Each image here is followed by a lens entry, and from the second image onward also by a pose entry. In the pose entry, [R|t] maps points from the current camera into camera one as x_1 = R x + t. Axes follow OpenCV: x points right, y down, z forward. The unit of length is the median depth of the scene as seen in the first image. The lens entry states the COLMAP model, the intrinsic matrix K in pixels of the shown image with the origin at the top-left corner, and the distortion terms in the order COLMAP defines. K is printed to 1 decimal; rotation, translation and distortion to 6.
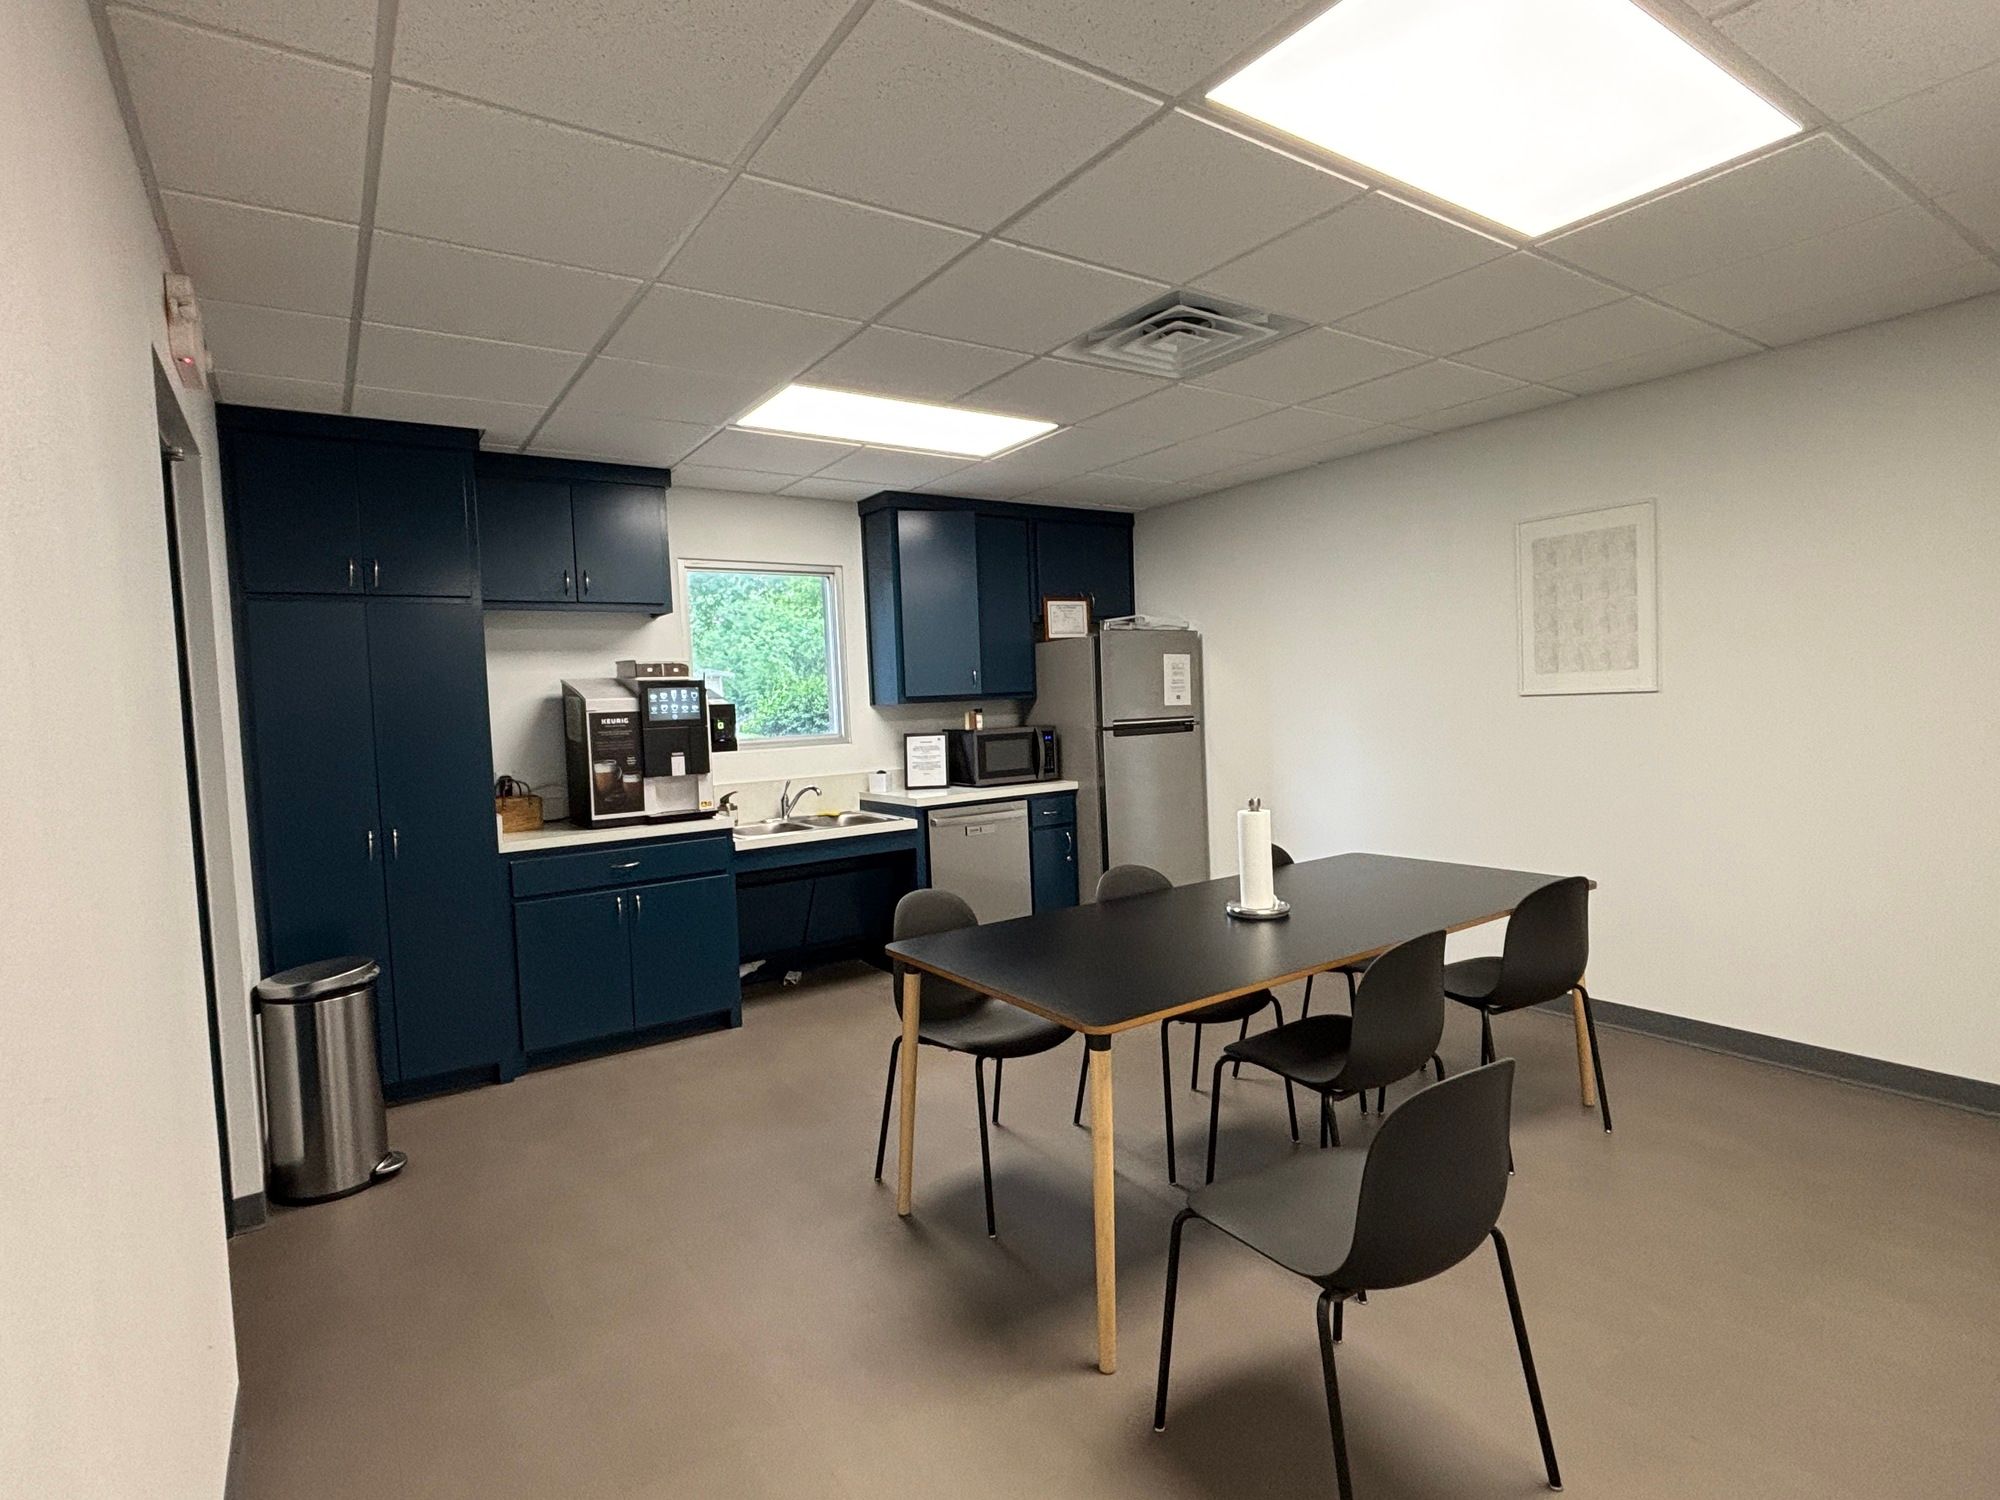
lens RADIAL K [[1003.1, 0, 997.3], [0, 1003.1, 750.9], [0, 0, 1]] dist [-0.003775, 0.002376]
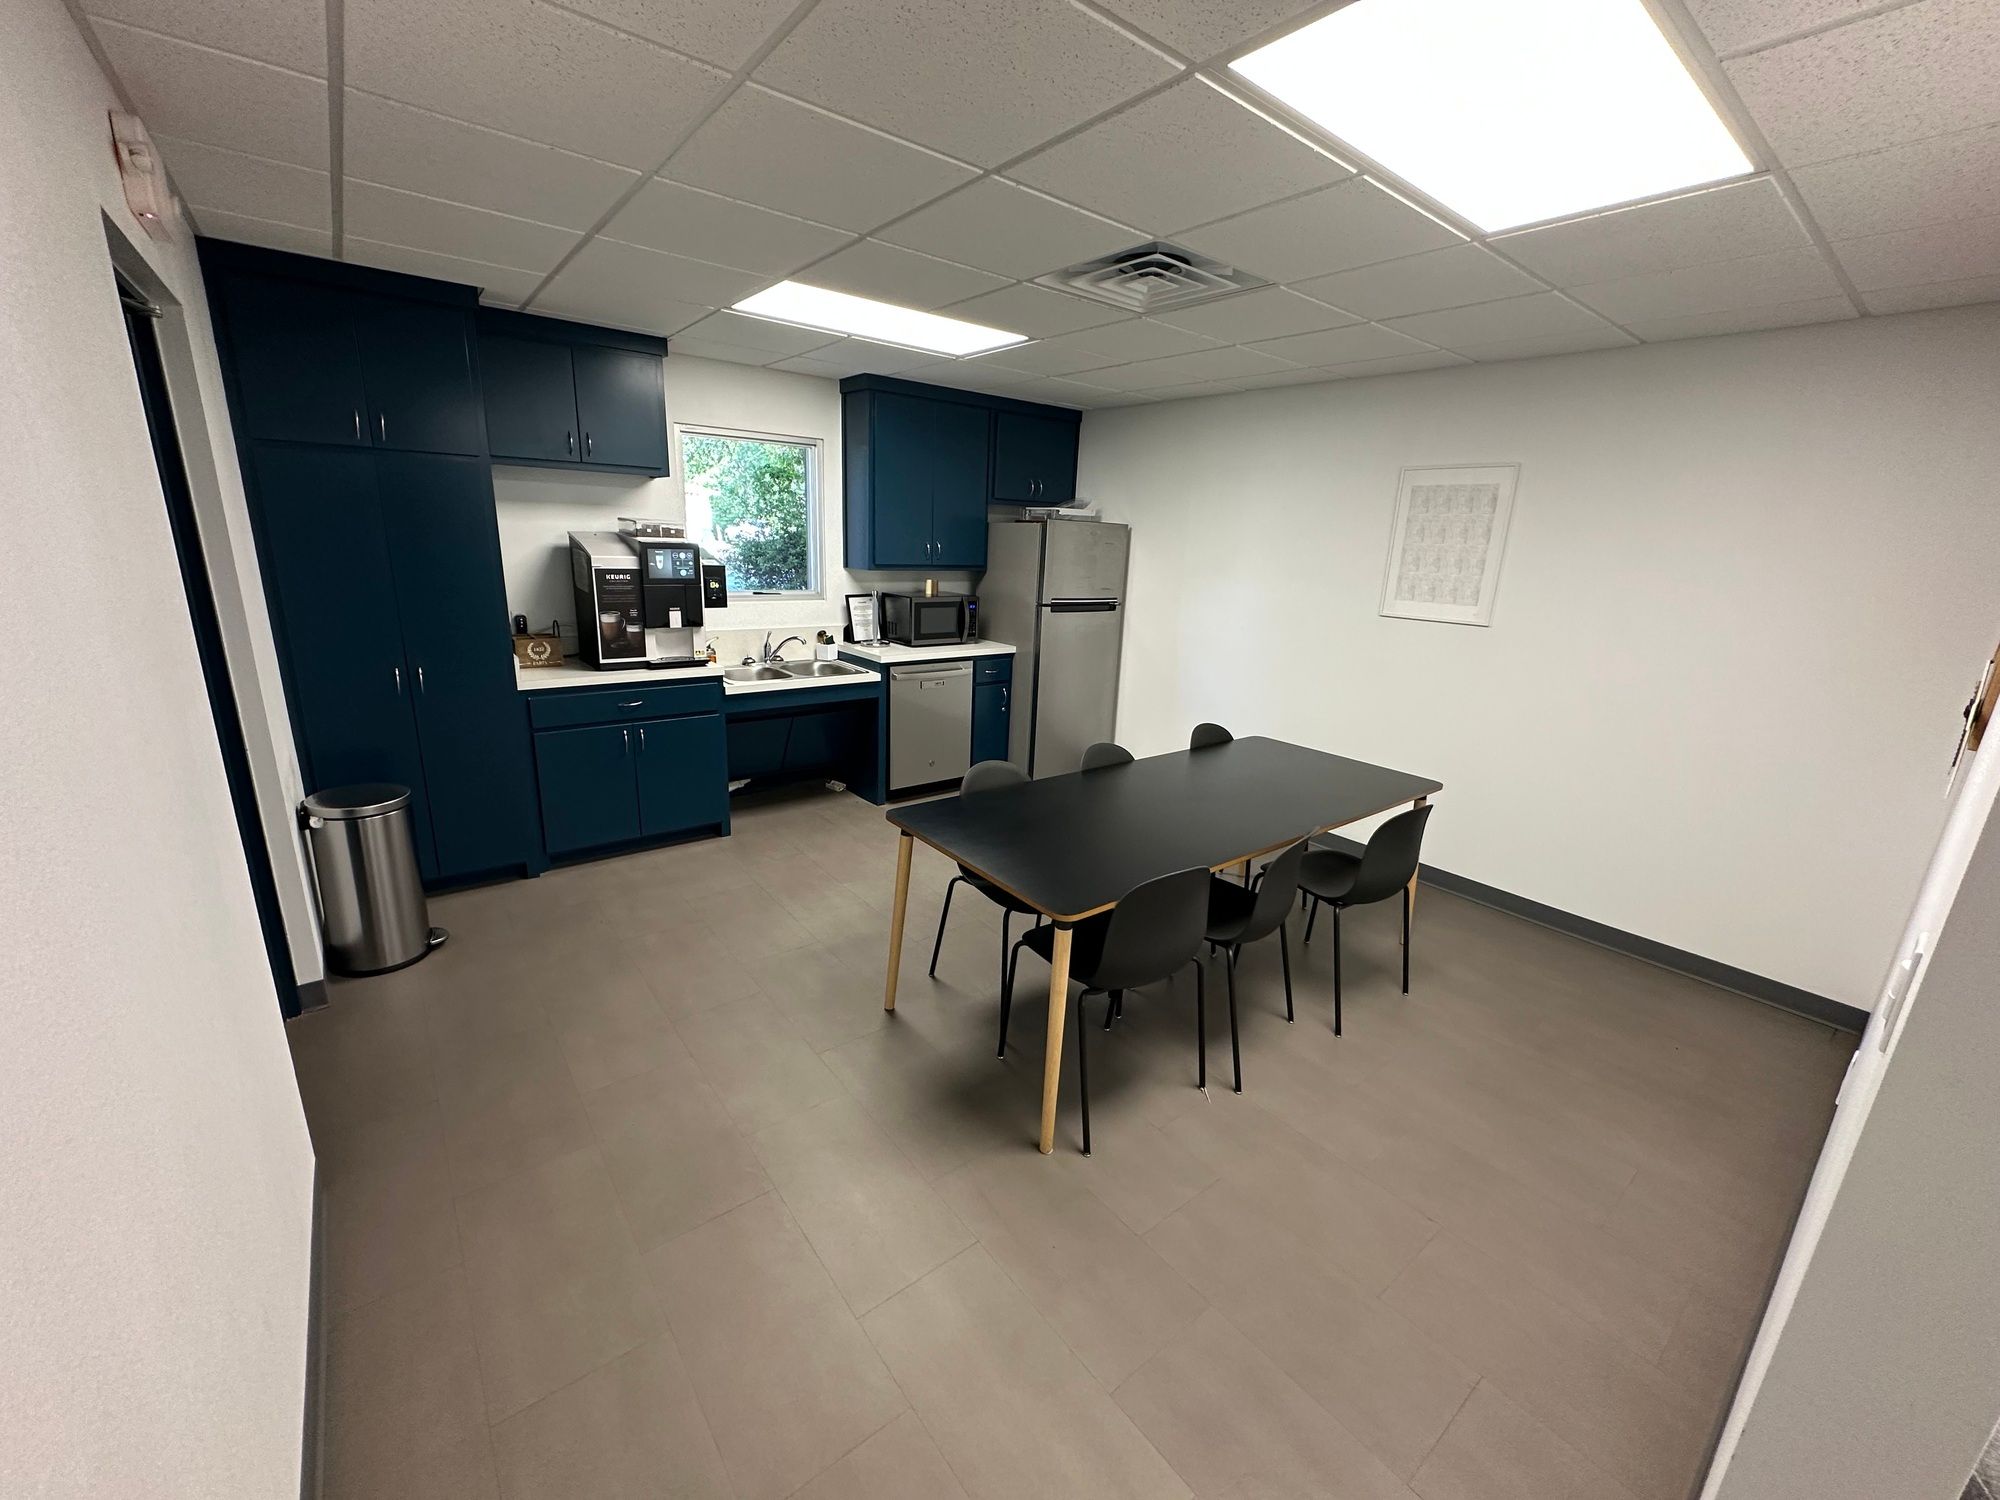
lens RADIAL K [[798.1, 0, 1004.6], [0, 798.1, 753.9], [0, 0, 1]] dist [-0.002557, 0.000442]
pose [[0.993760, 0.061647, 0.092954, -0.019895], [-0.080136, 0.974285, 0.210587, -0.063919], [-0.077582, -0.216722, 0.973146, 0.047416]]
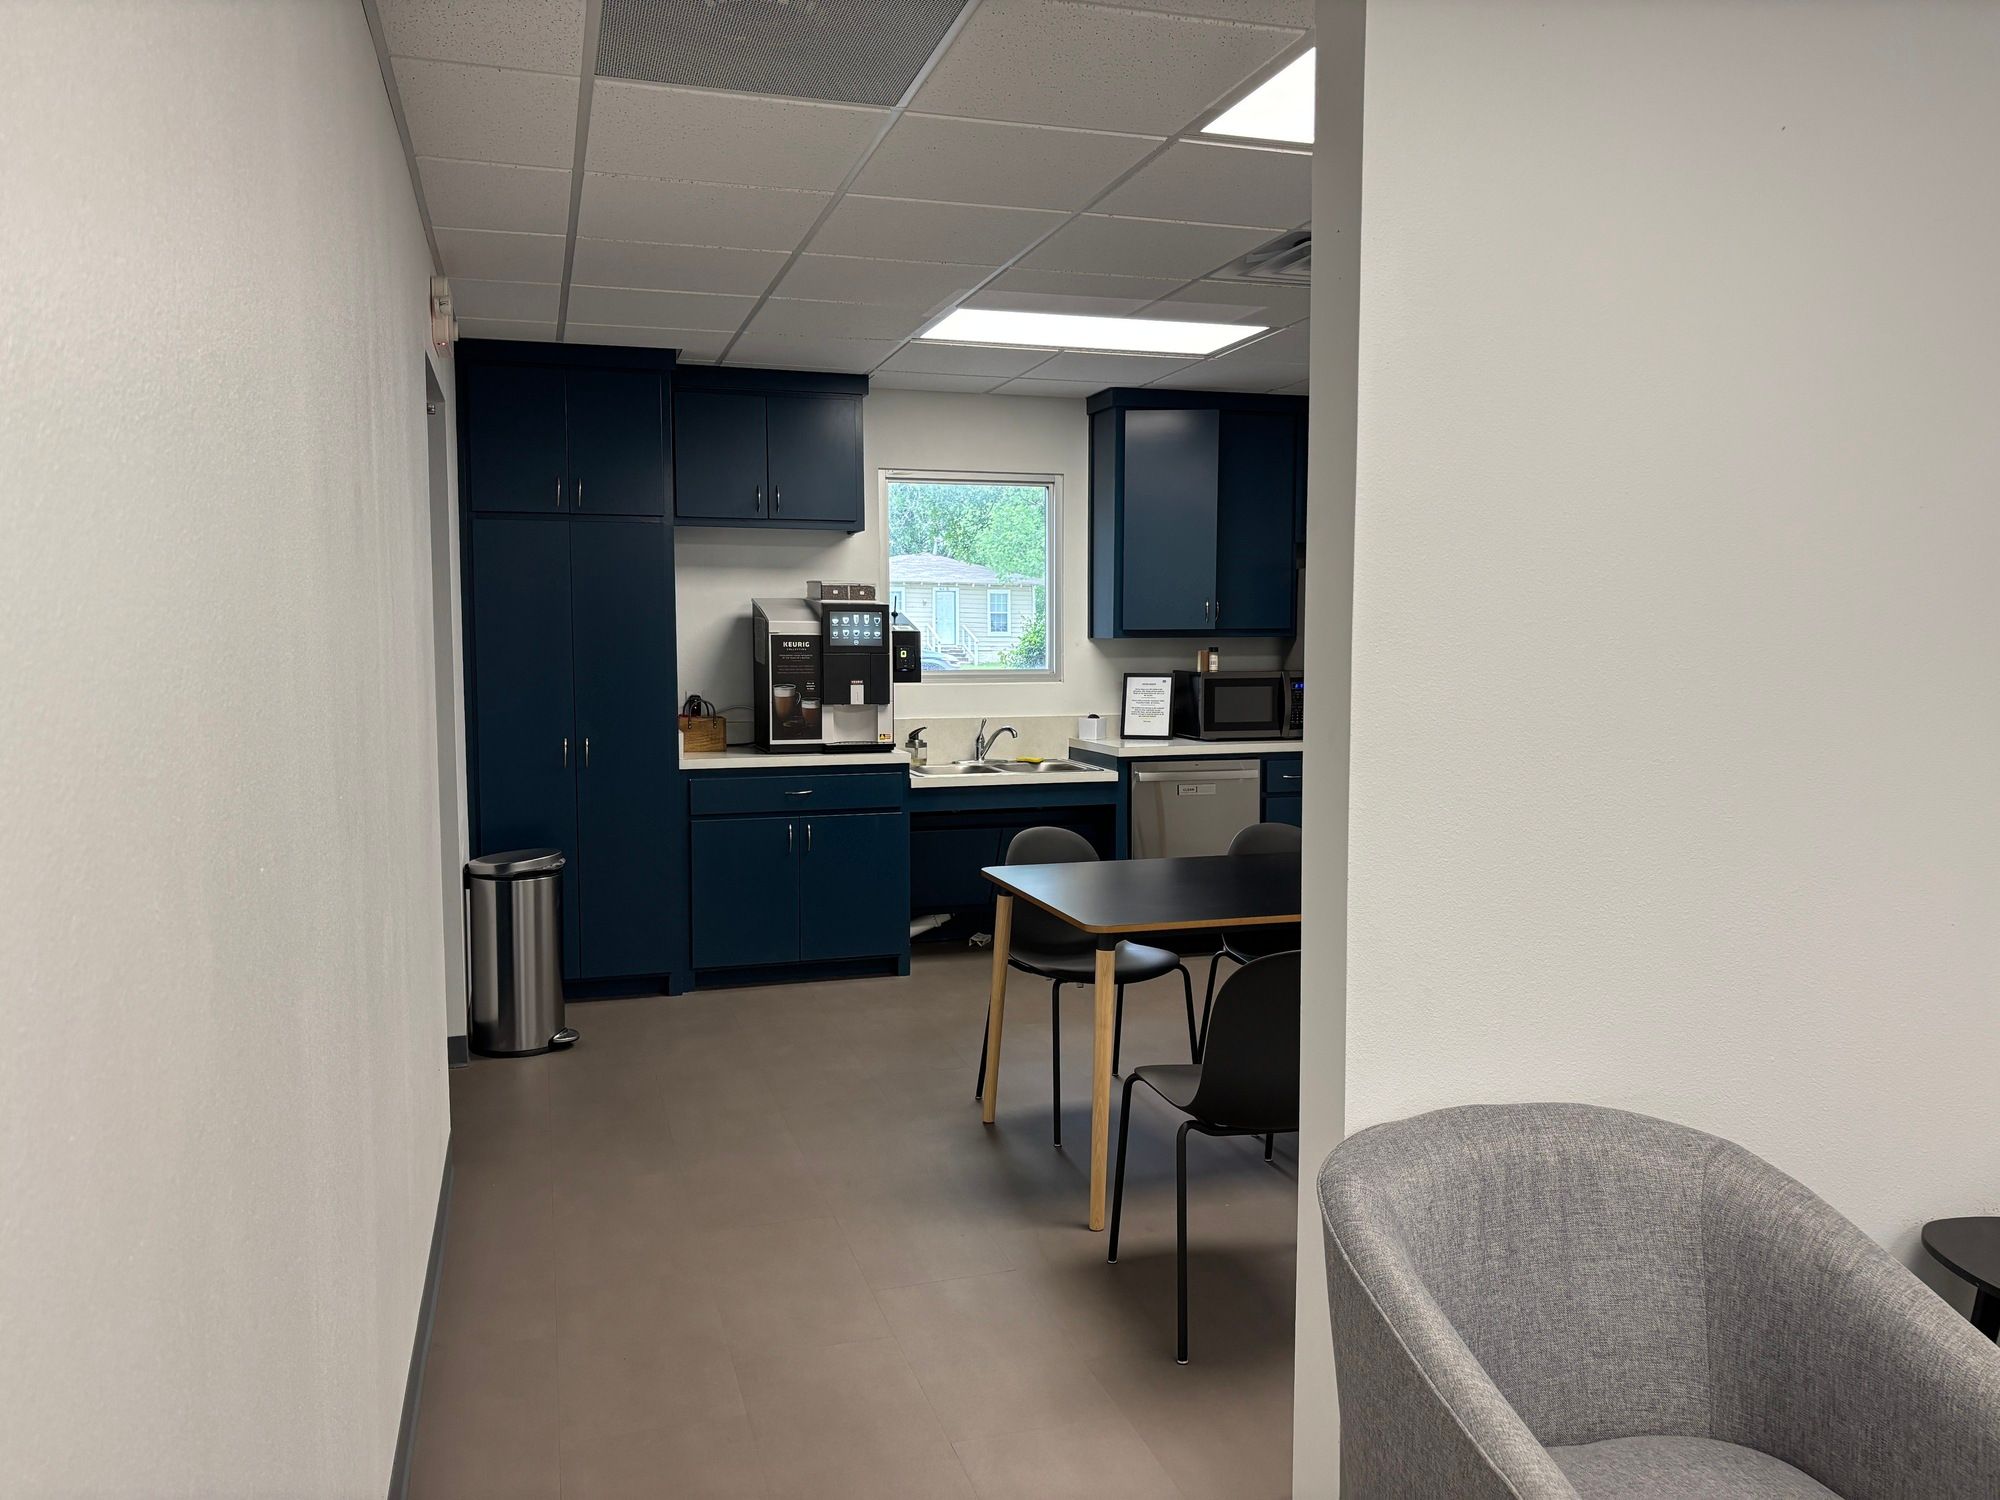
lens RADIAL K [[1508.4, 0, 1005.2], [0, 1508.4, 751.4], [0, 0, 1]] dist [0.061584, -0.016159]
pose [[0.956131, 0.063382, -0.285999, 0.251099], [-0.053827, 0.997702, 0.041157, 0.002989], [0.287950, -0.023957, 0.957346, -0.361733]]
